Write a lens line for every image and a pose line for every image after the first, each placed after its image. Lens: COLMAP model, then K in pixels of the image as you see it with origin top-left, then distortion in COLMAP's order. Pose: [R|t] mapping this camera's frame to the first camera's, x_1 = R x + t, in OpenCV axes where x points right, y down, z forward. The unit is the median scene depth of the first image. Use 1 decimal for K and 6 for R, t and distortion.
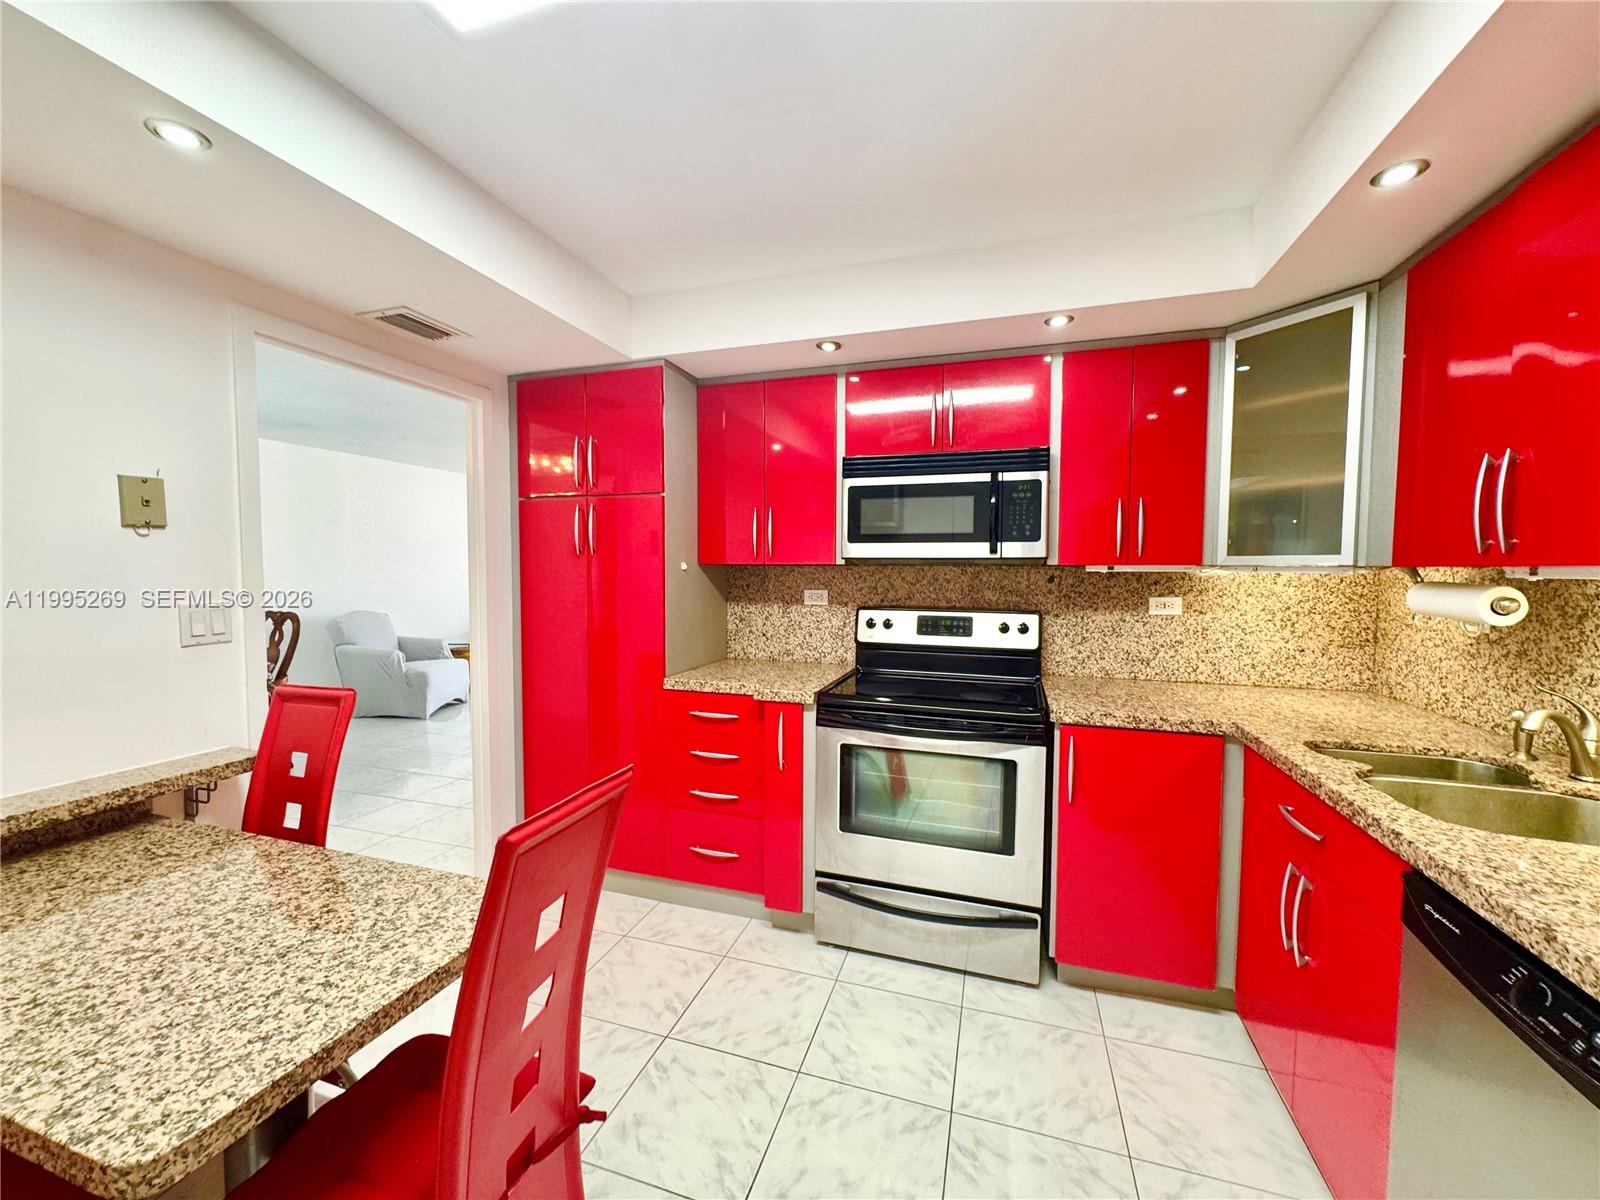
lens RADIAL K [[642.6, 0, 798.4], [0, 642.6, 597.3], [0, 0, 1]] dist [-0.003670, 0.001037]
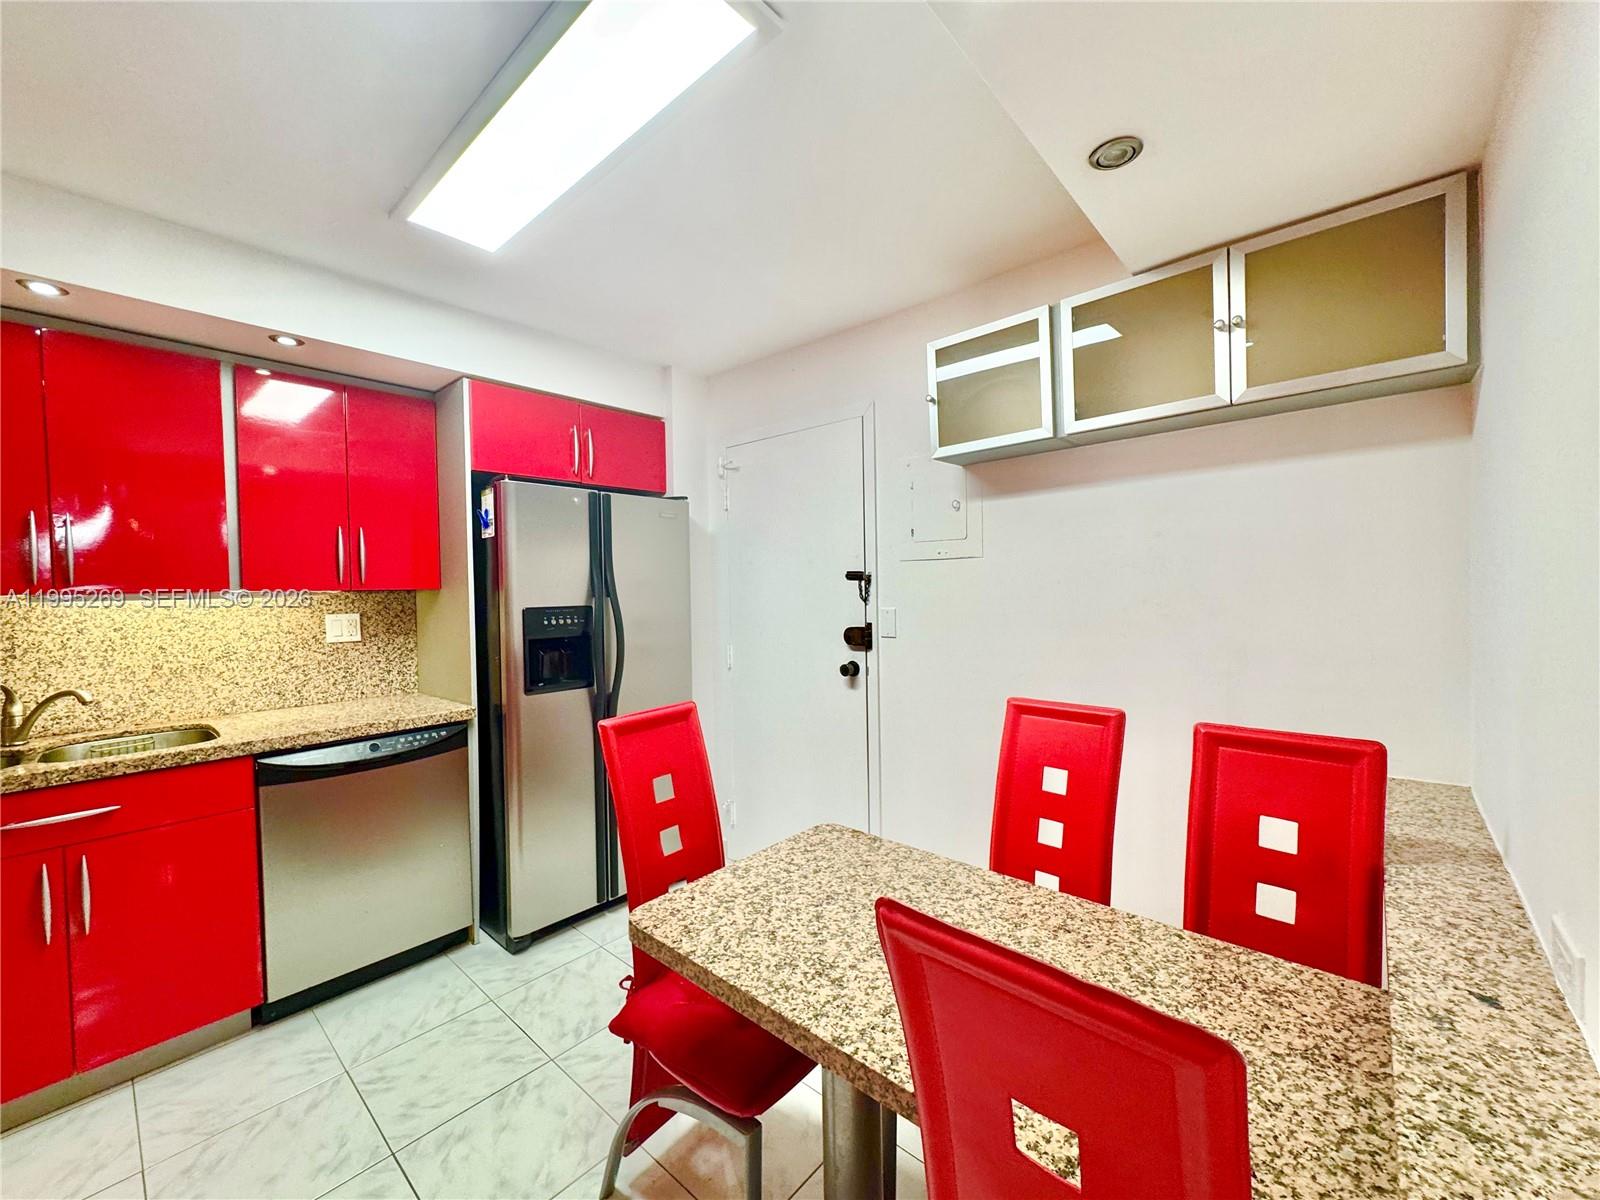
lens RADIAL K [[642.6, 0, 802.3], [0, 642.6, 599.8], [0, 0, 1]] dist [-0.003670, 0.001037]
pose [[-0.919840, 0.004159, 0.392271, -1.095523], [0.032257, 0.997359, 0.065066, -0.085086], [-0.390964, 0.072504, -0.917546, 1.862675]]
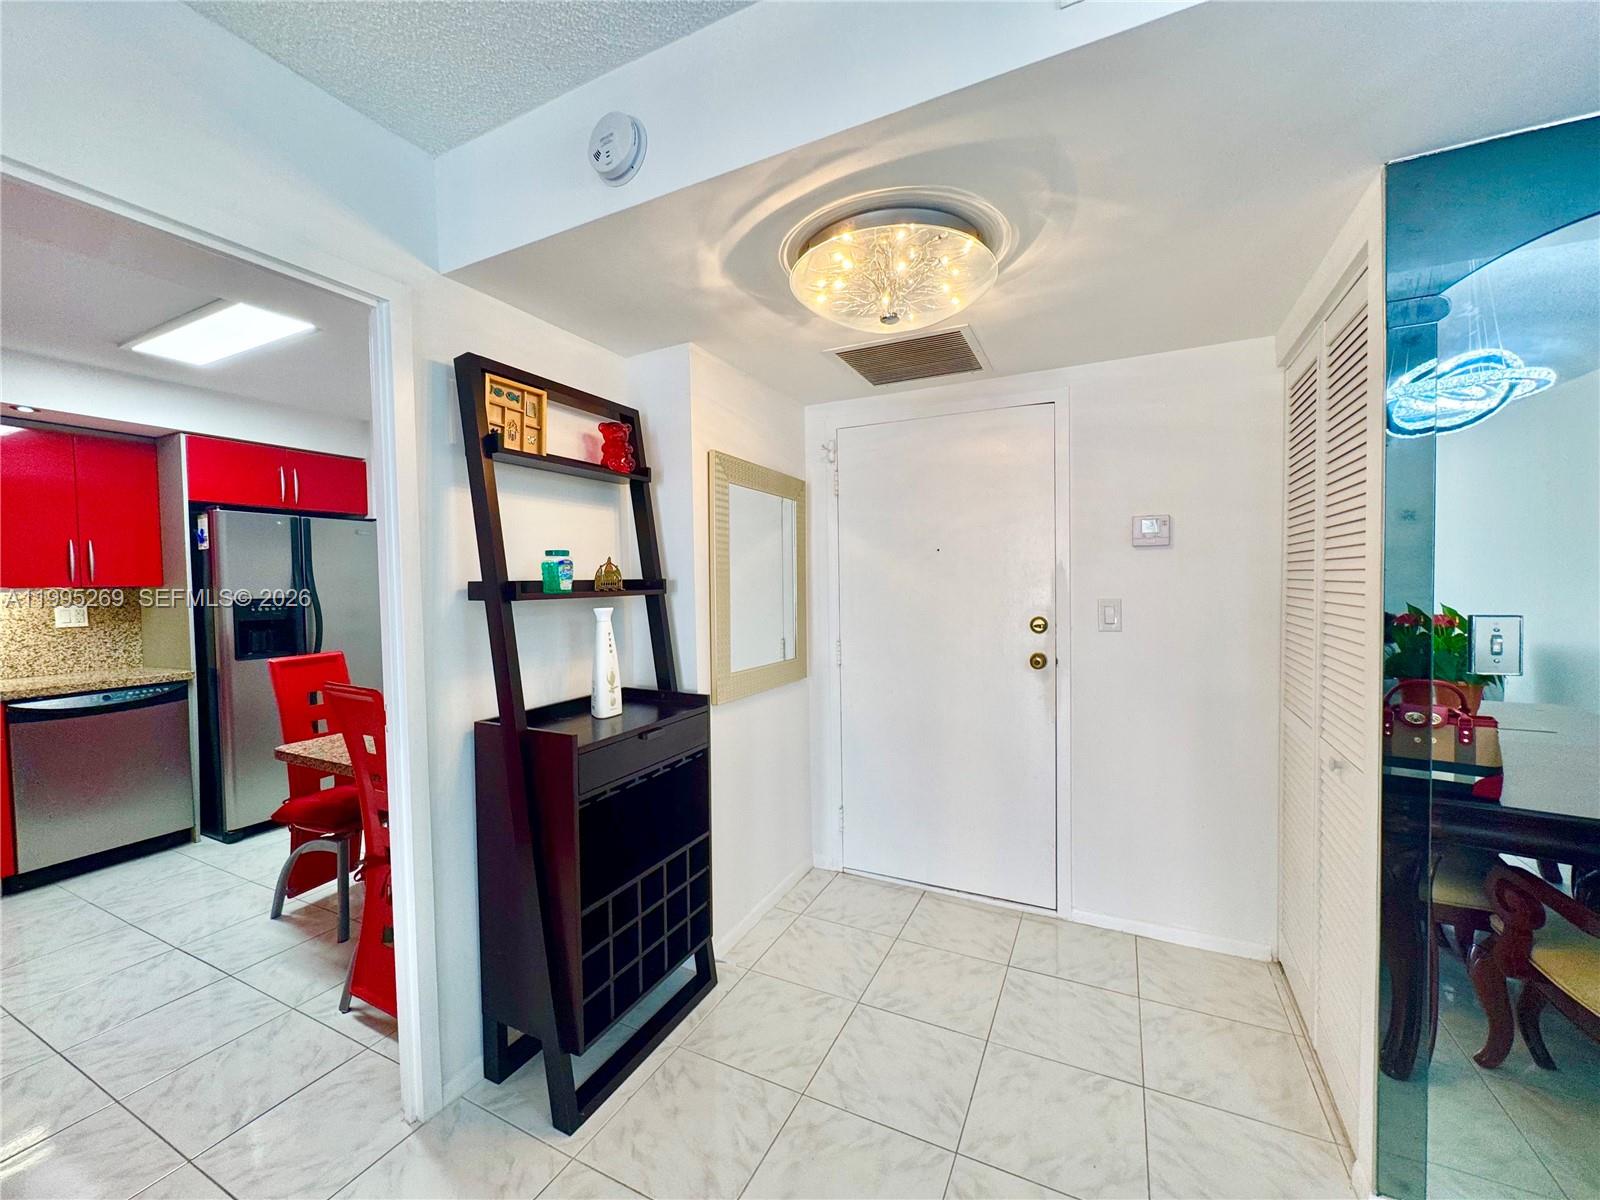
lens RADIAL K [[642.6, 0, 796.6], [0, 642.6, 605.6], [0, 0, 1]] dist [-0.003670, 0.001037]
pose [[-0.989810, 0.004717, 0.142319, -2.386617], [0.016755, 0.996367, 0.083499, -0.127279], [-0.141408, 0.085033, -0.986293, 2.821700]]
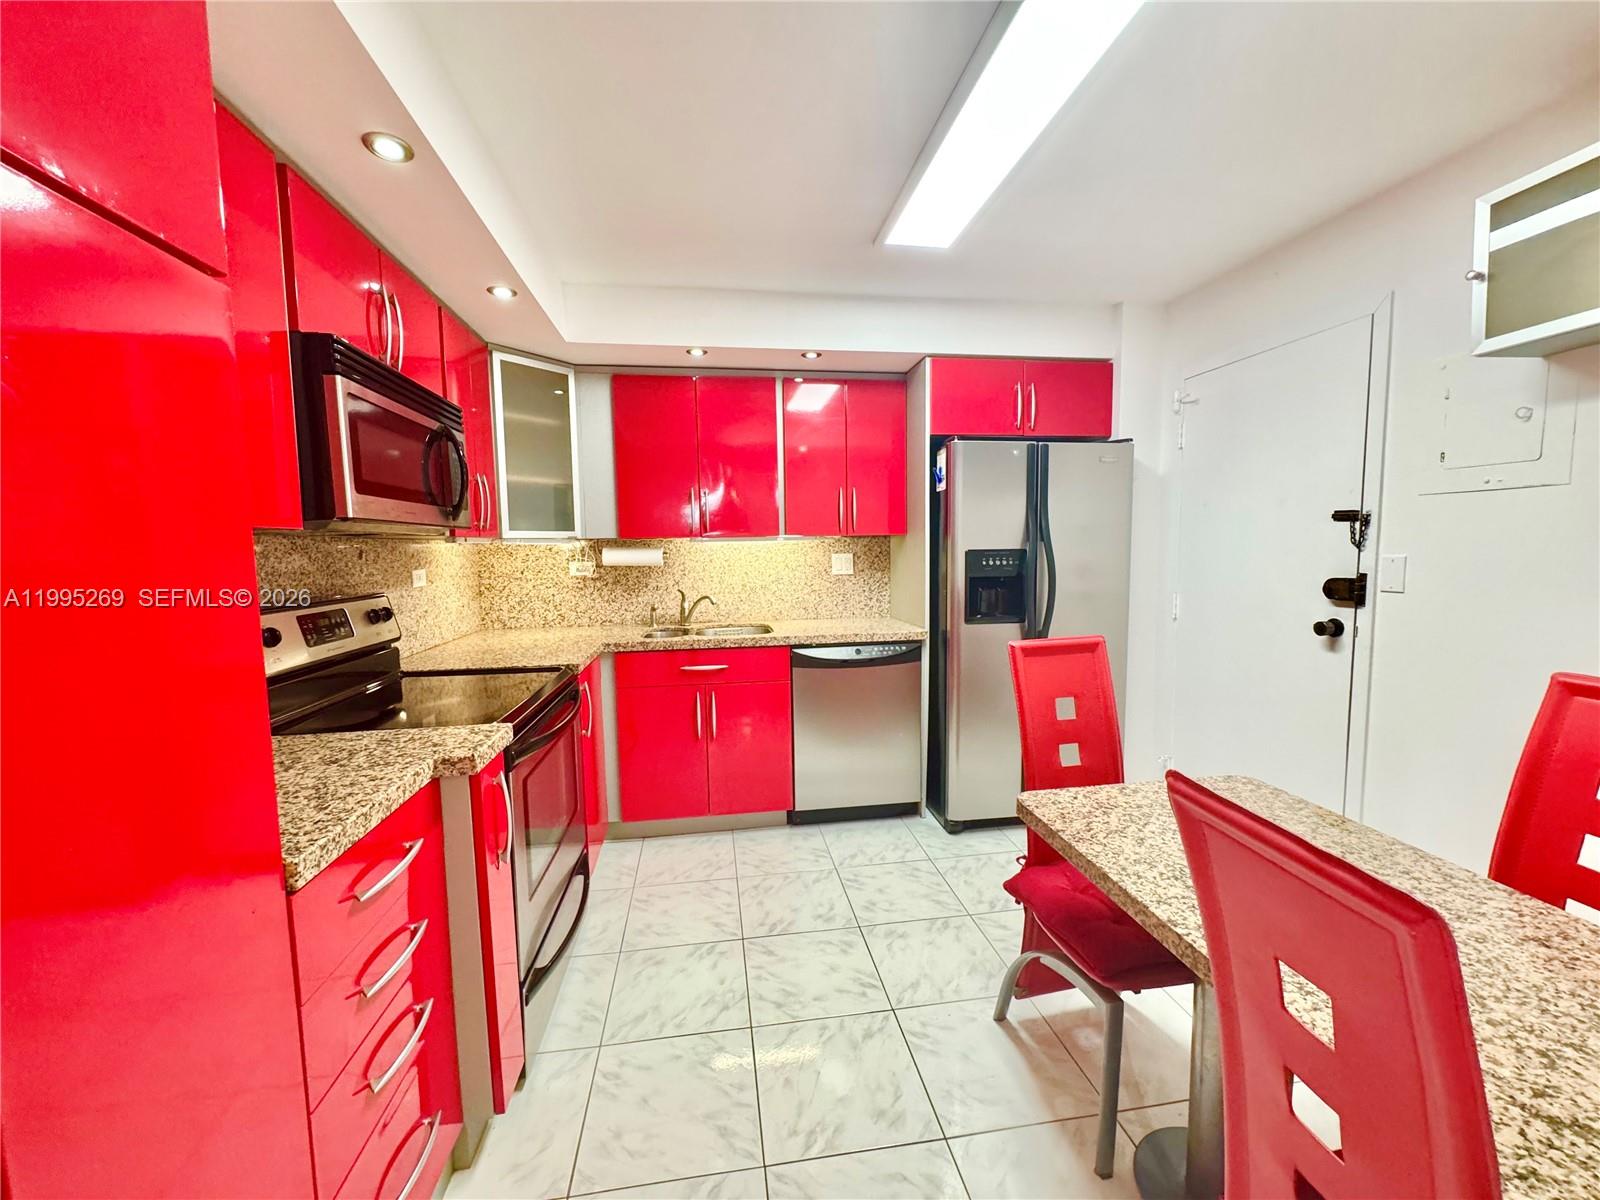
lens RADIAL K [[642.6, 0, 797.4], [0, 642.6, 599.6], [0, 0, 1]] dist [-0.003670, 0.001037]
pose [[-0.447424, -0.071462, 0.891462, -1.342203], [0.055410, 0.992672, 0.107386, -0.063309], [-0.892604, 0.097443, -0.440186, 1.970799]]
